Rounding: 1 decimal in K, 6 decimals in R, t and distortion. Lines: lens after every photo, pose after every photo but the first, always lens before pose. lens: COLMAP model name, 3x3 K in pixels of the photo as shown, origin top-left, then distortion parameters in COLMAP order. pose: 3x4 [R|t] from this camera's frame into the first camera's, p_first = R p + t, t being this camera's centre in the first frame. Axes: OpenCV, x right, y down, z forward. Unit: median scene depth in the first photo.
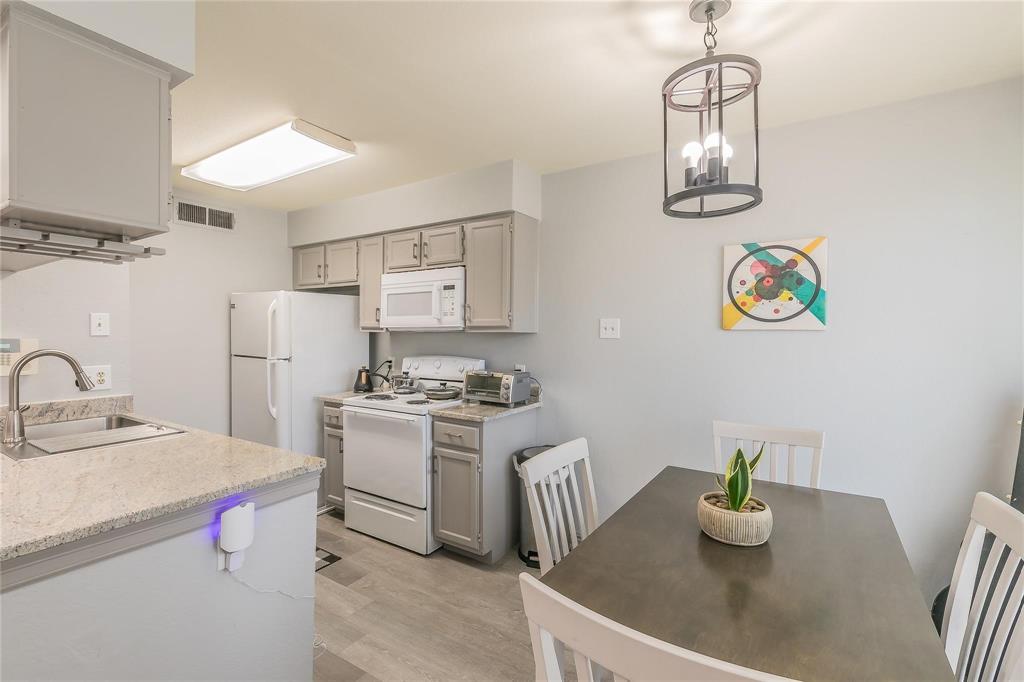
lens RADIAL K [[470.7, 0, 520.1], [0, 470.7, 336.6], [0, 0, 1]] dist [0.001127, 0.000046]
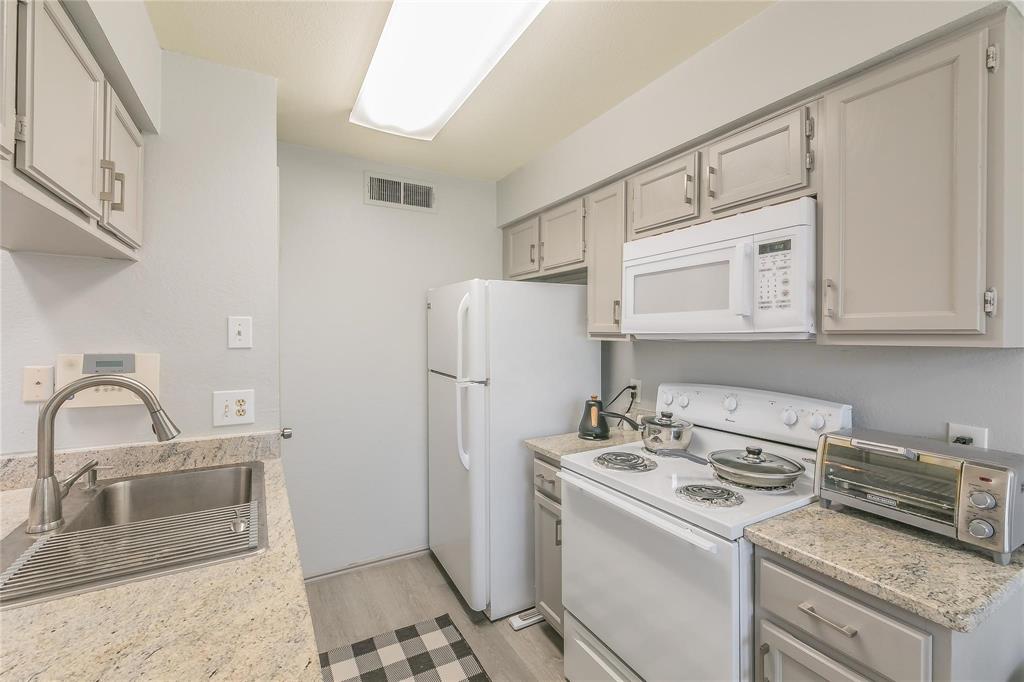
lens RADIAL K [[452.3, 0, 527.8], [0, 452.3, 333.6], [0, 0, 1]] dist [0.000801, 0.000099]
pose [[0.898506, -0.003792, -0.438944, -0.160904], [-0.001340, 0.999934, -0.011380, -0.013349], [0.438958, 0.010813, 0.898442, 0.461004]]
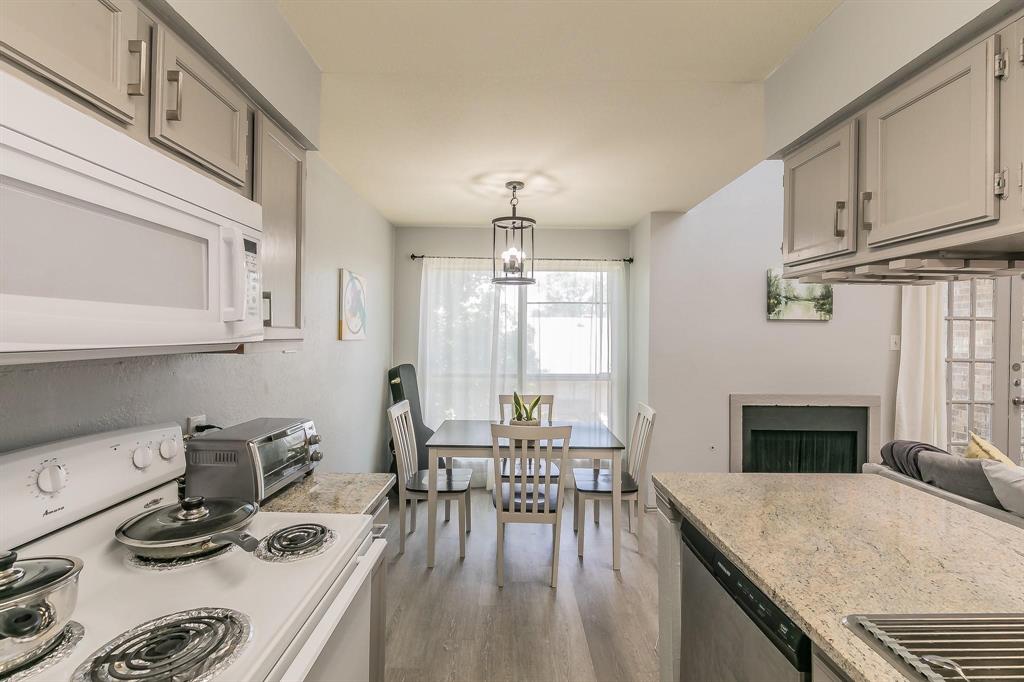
lens RADIAL K [[470.7, 0, 520.1], [0, 470.7, 336.6], [0, 0, 1]] dist [0.001127, 0.000046]
pose [[-0.577249, -0.013221, 0.816461, -0.572913], [-0.003802, 0.999902, 0.013502, -0.029815], [-0.816559, 0.004690, -0.577243, 0.965039]]
